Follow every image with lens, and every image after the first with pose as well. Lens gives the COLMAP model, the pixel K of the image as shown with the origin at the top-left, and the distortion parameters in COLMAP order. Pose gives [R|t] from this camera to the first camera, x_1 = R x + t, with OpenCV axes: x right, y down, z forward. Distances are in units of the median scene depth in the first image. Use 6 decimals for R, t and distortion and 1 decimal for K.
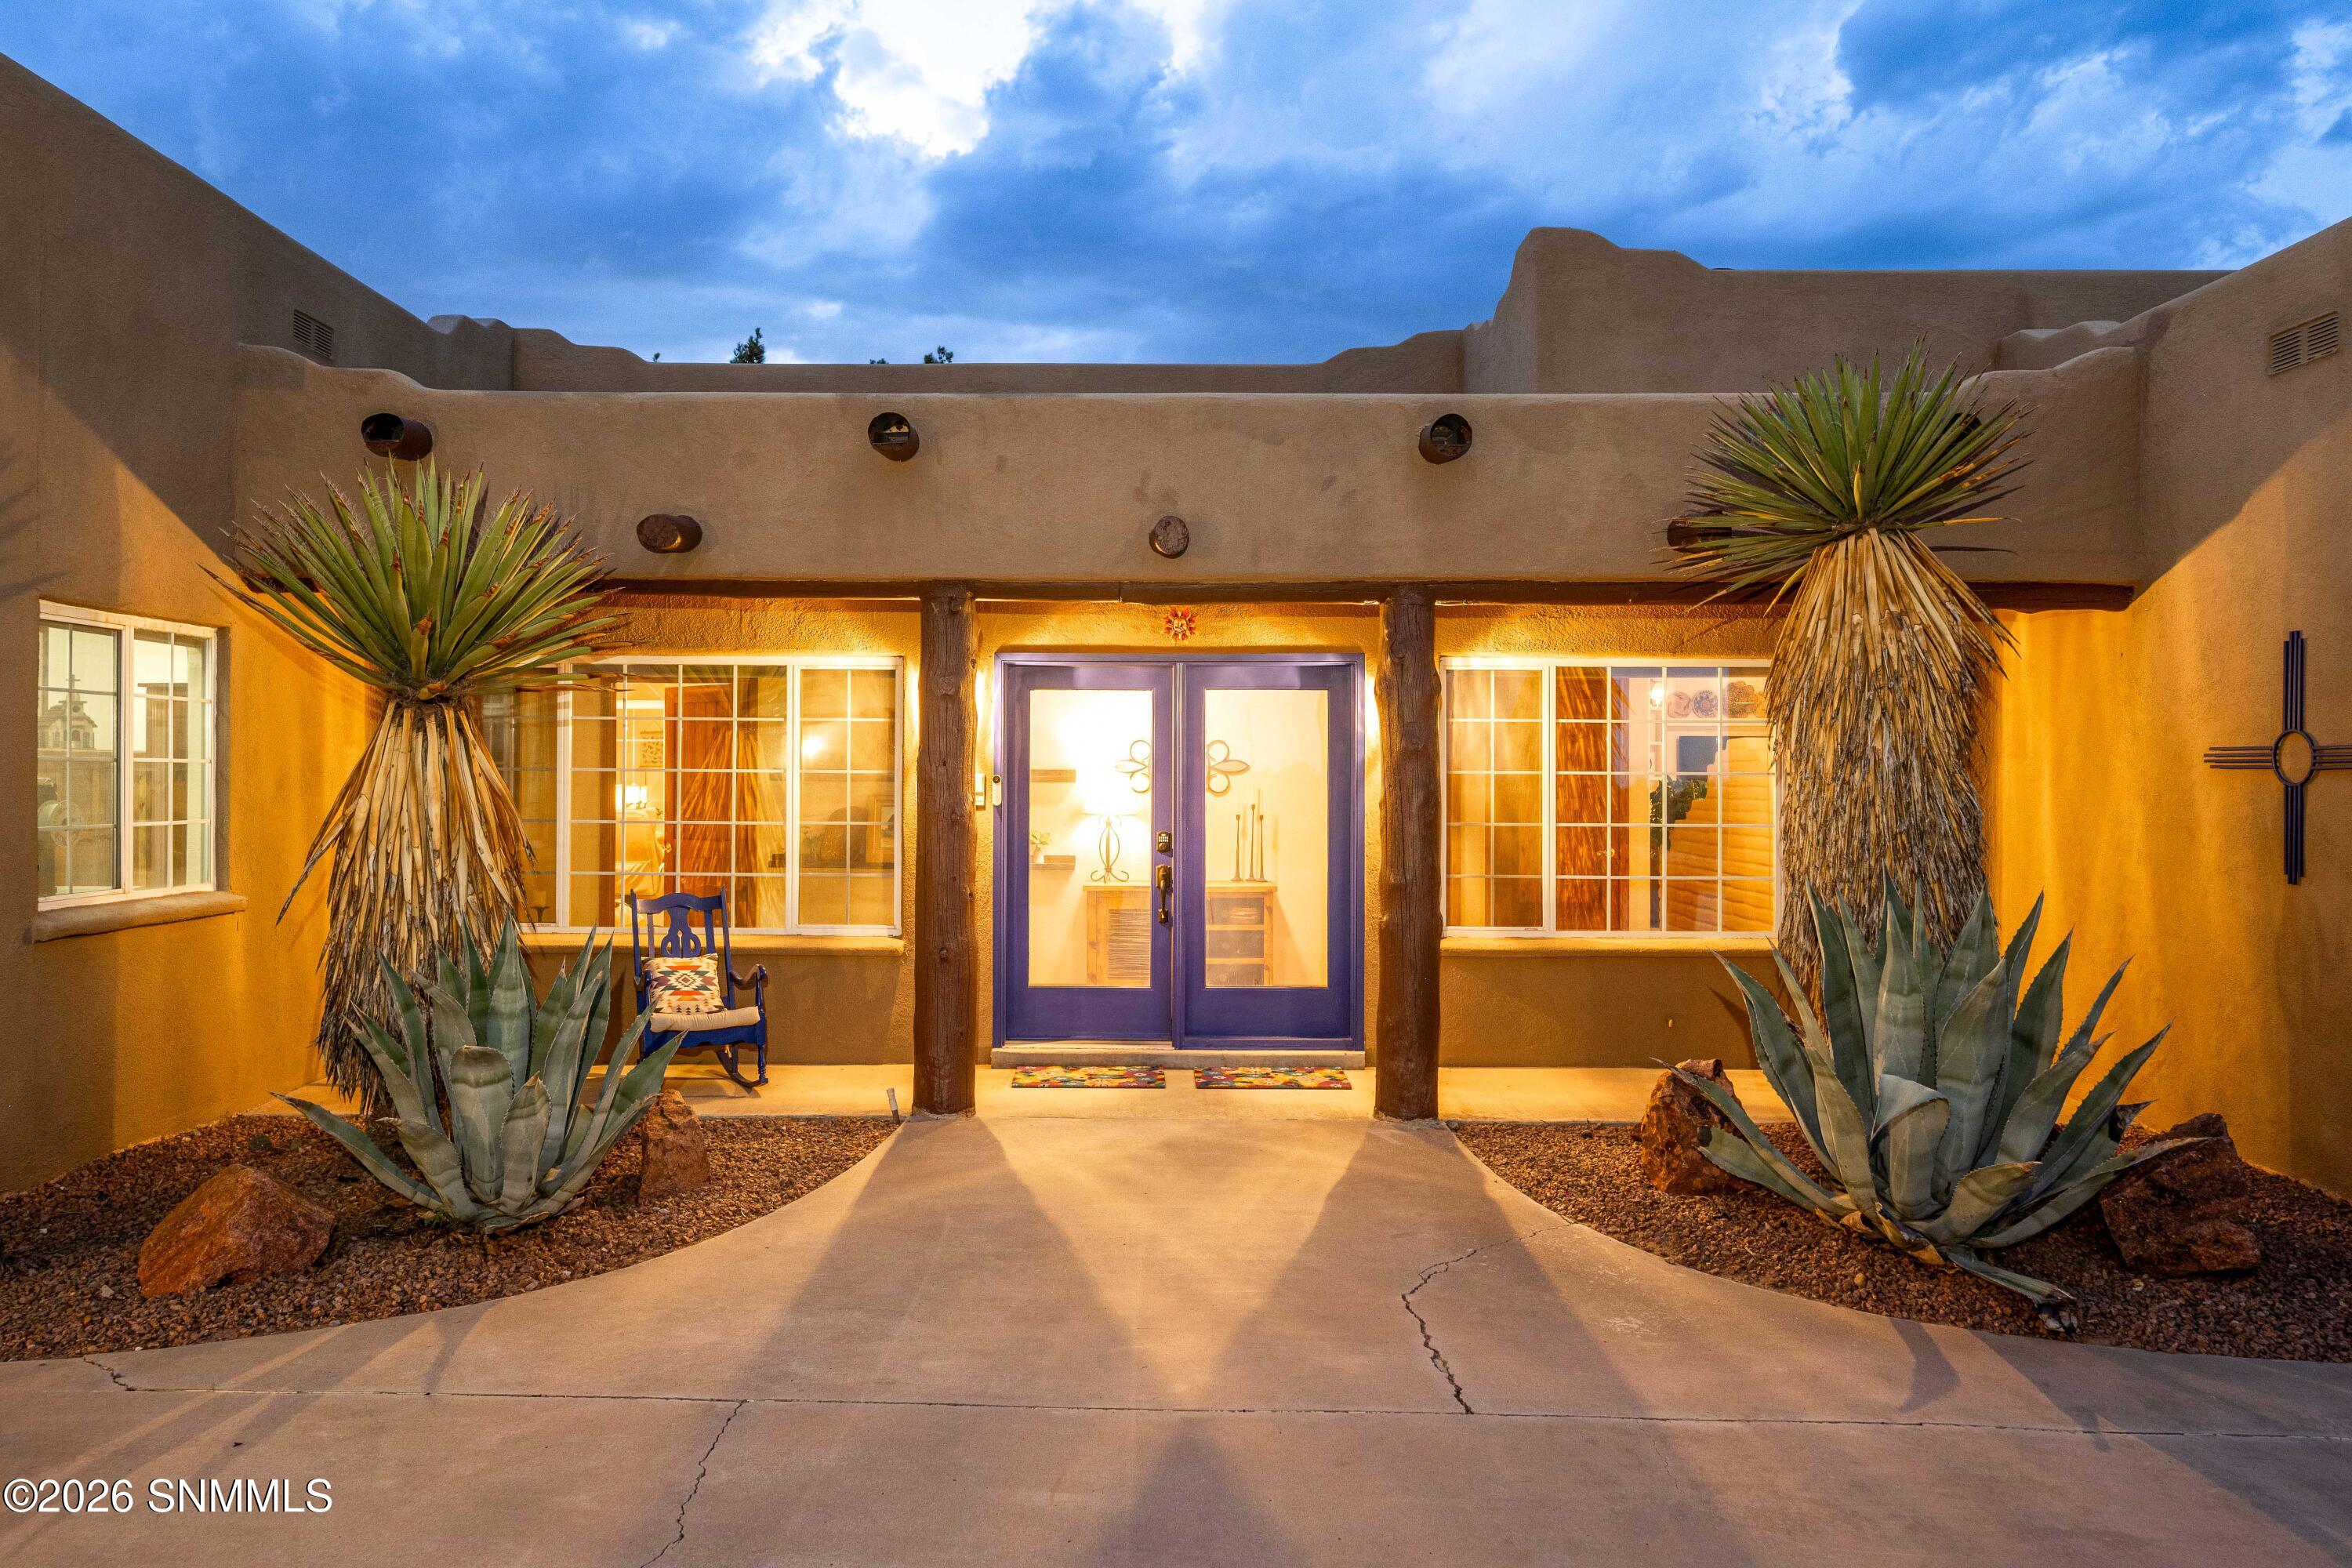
lens RADIAL K [[1616.6, 0, 1176.0], [0, 1616.6, 784.0], [0, 0, 1]] dist [-0.003313, 0.000628]
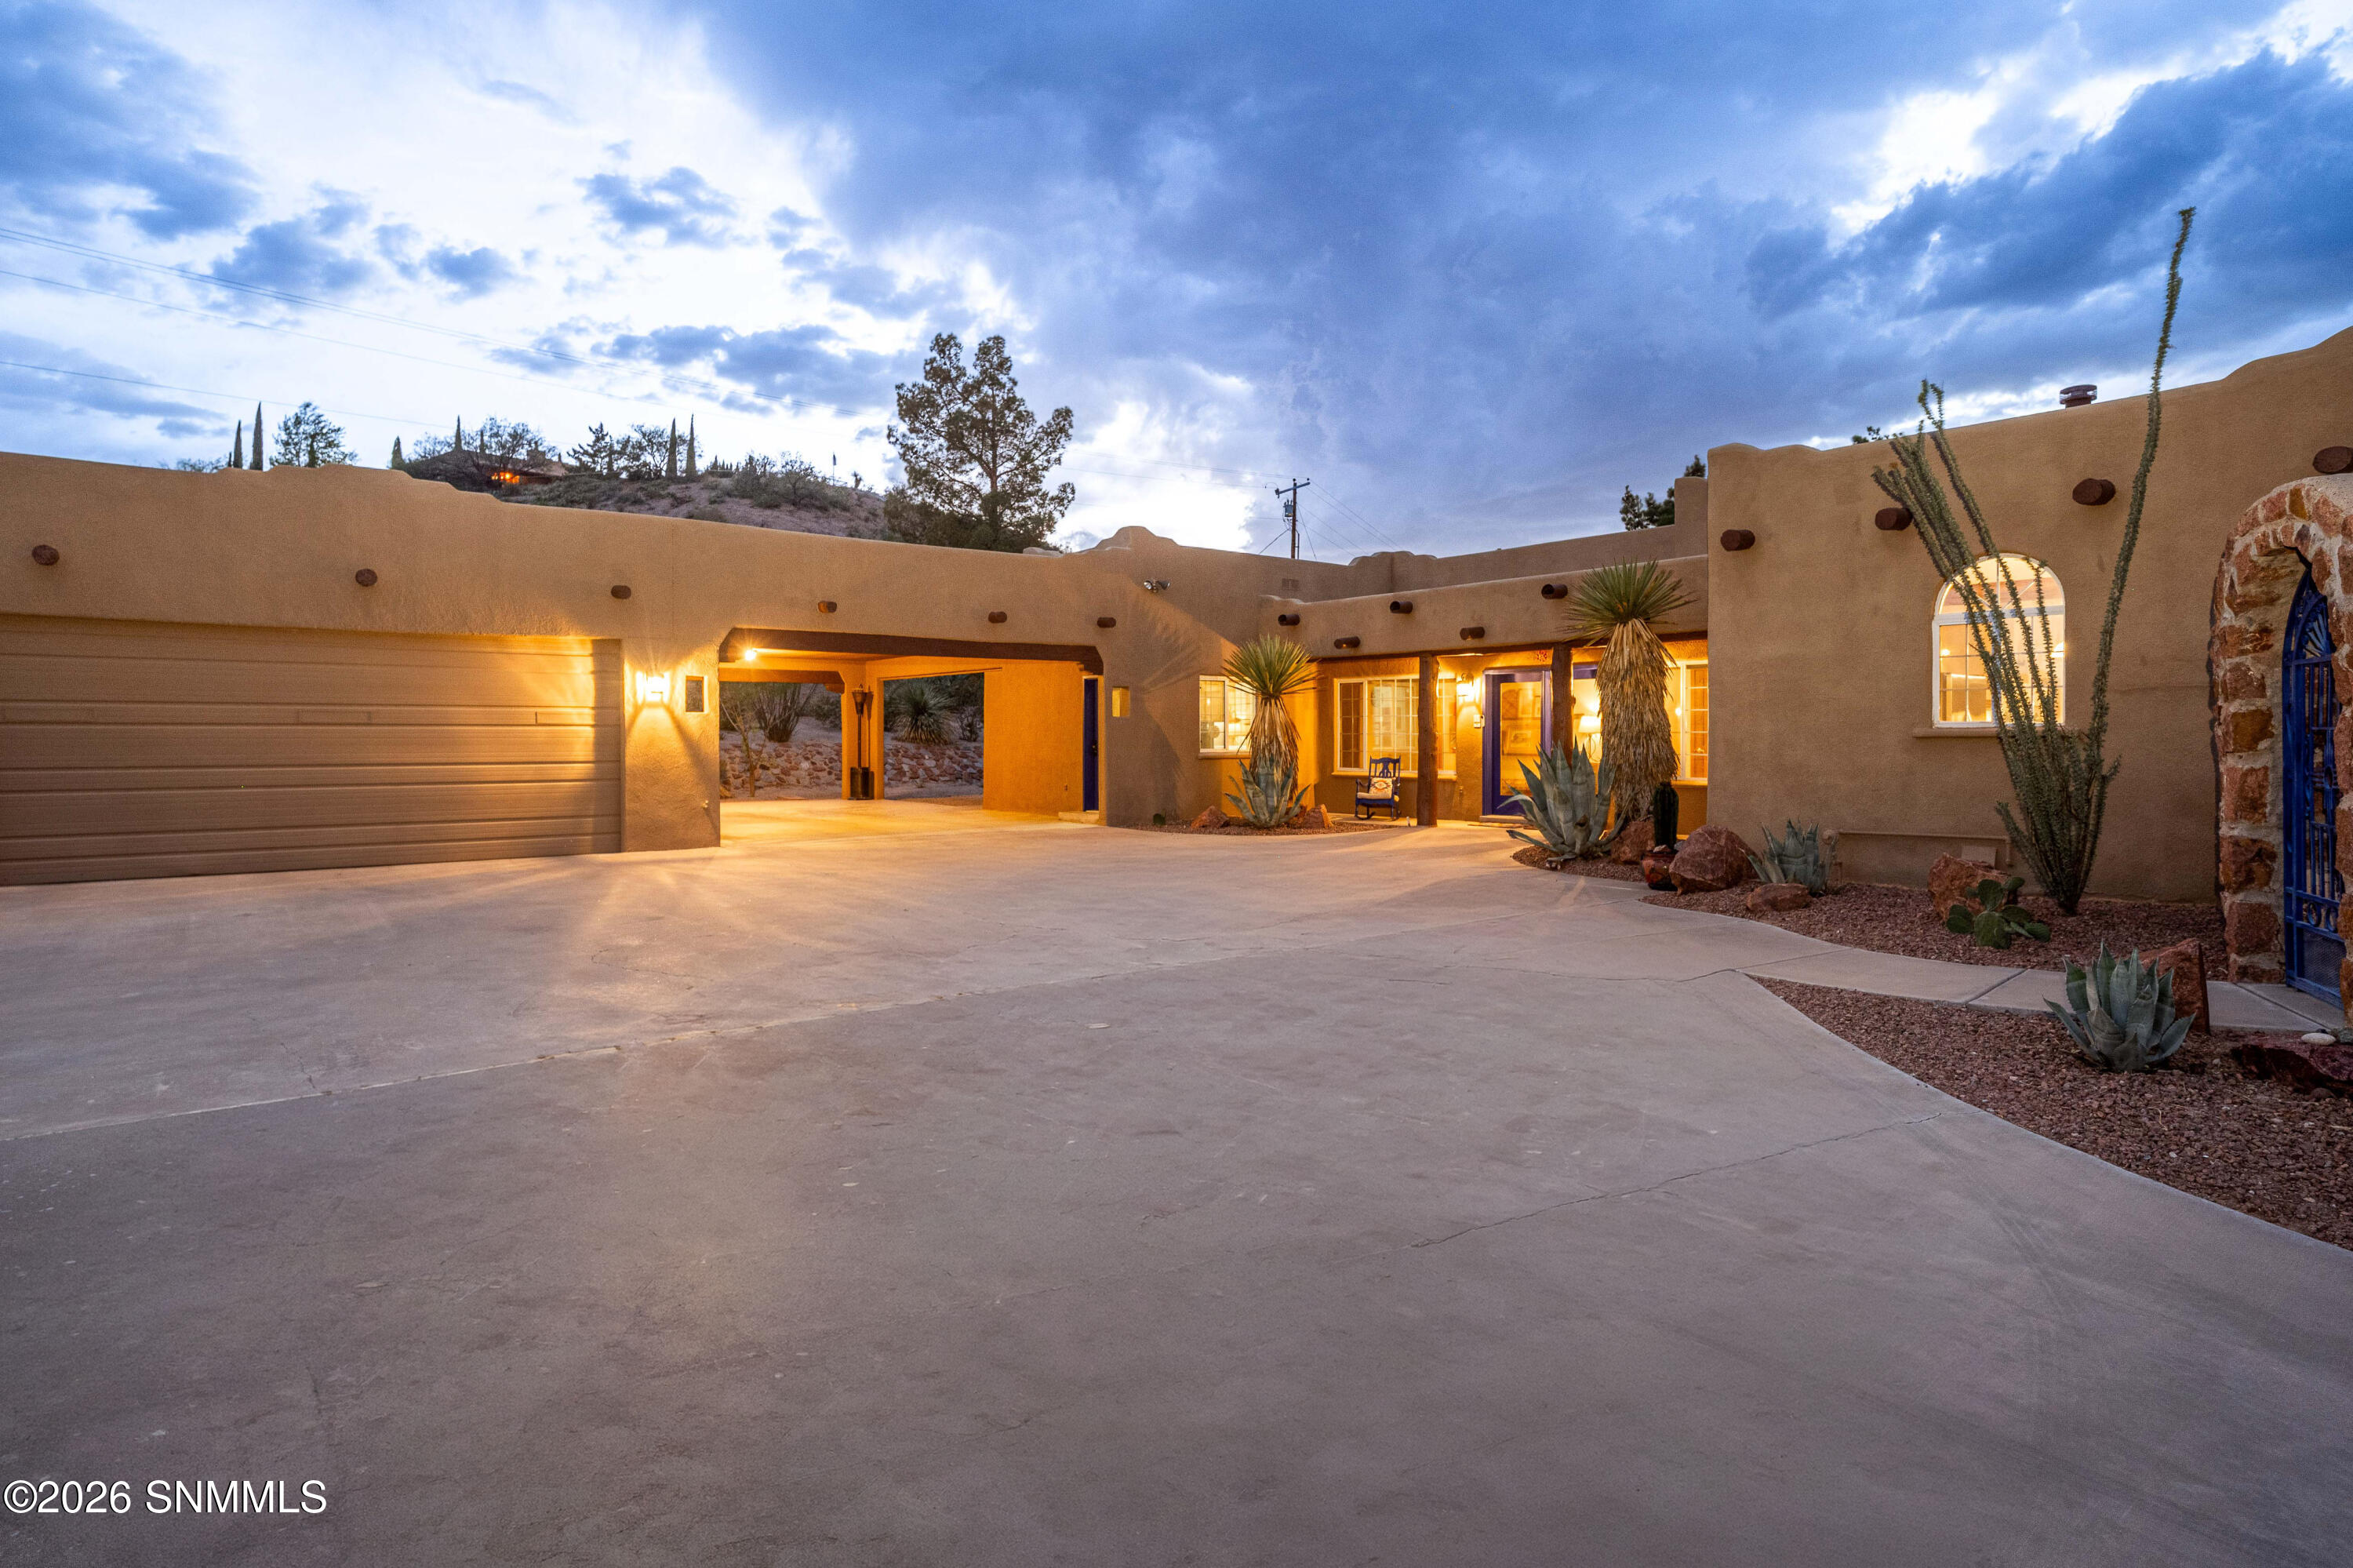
lens RADIAL K [[1246.0, 0, 1176.9], [0, 1246.0, 741.5], [0, 0, 1]] dist [0.000318, 0.000178]
pose [[0.619220, -0.002499, -0.785213, 1.256911], [0.001049, 0.999997, -0.002355, 0.043492], [0.785217, 0.000634, 0.619221, -0.720893]]
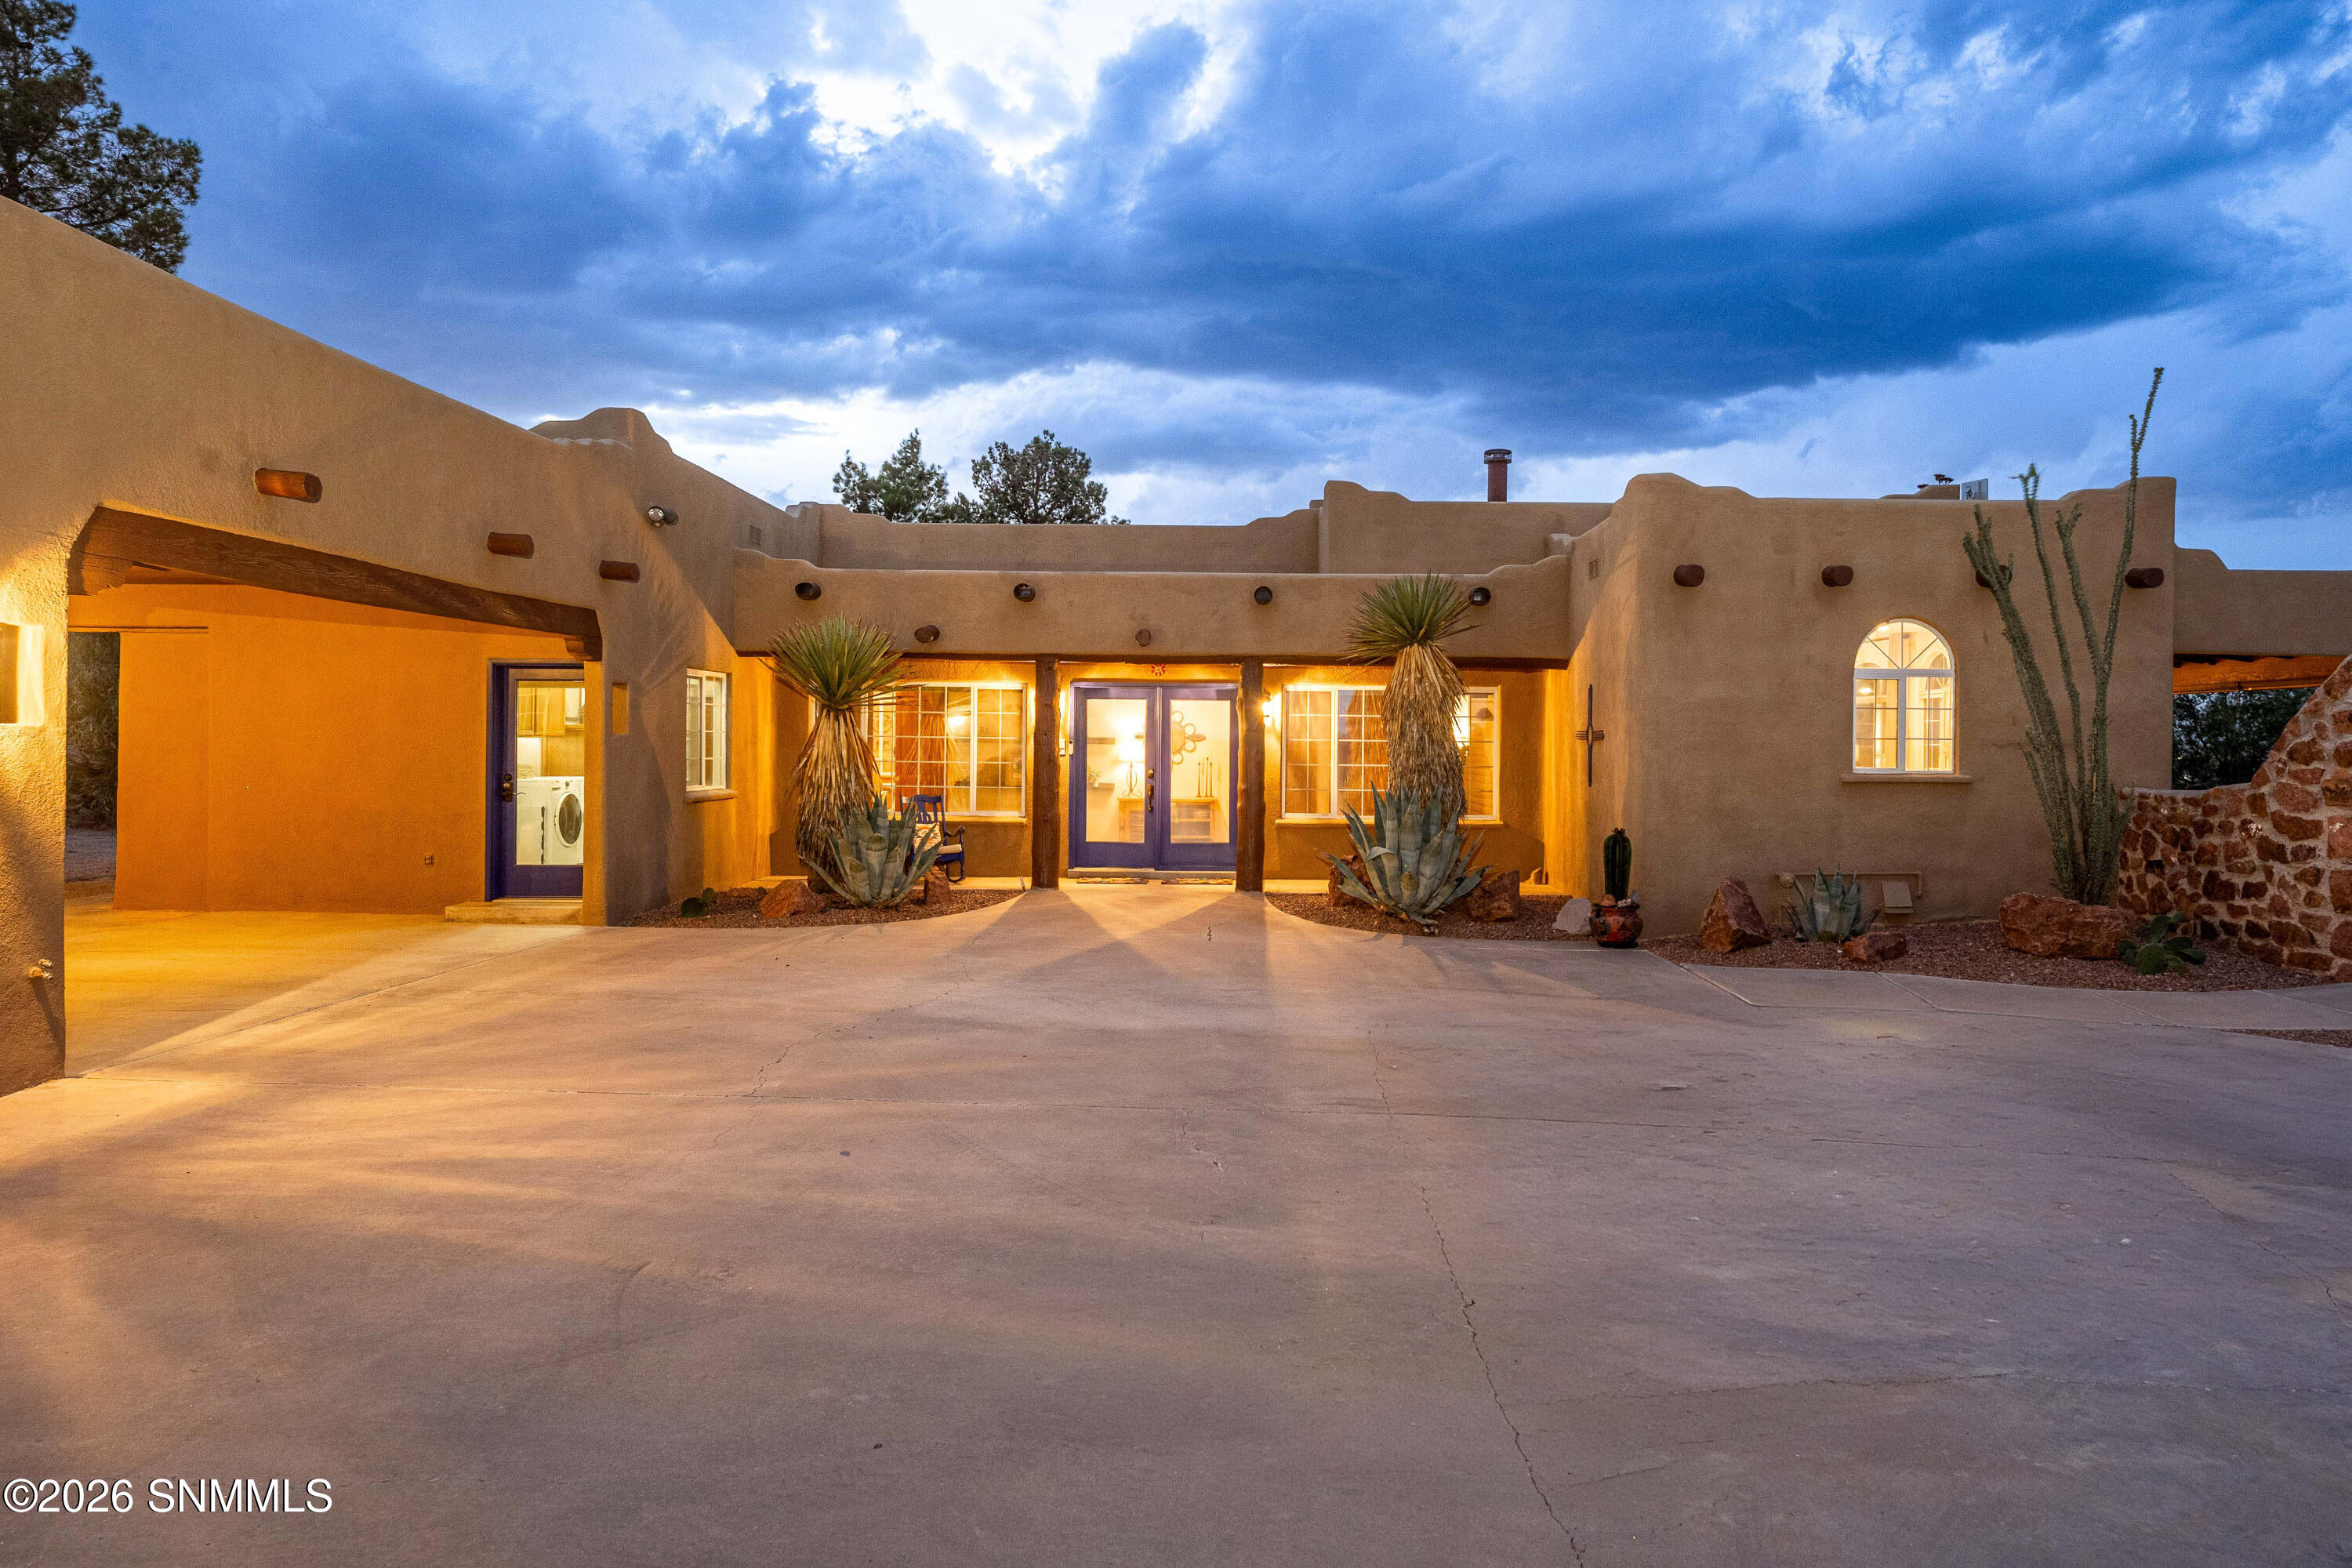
lens RADIAL K [[1435.3, 0, 1247.6], [0, 1435.3, 756.1], [0, 0, 1]] dist [0.001289, 0.000146]
pose [[0.999976, 0.005544, -0.004106, 0.132442], [-0.005536, 0.999982, 0.002105, 0.010305], [0.004118, -0.002082, 0.999989, -0.905121]]
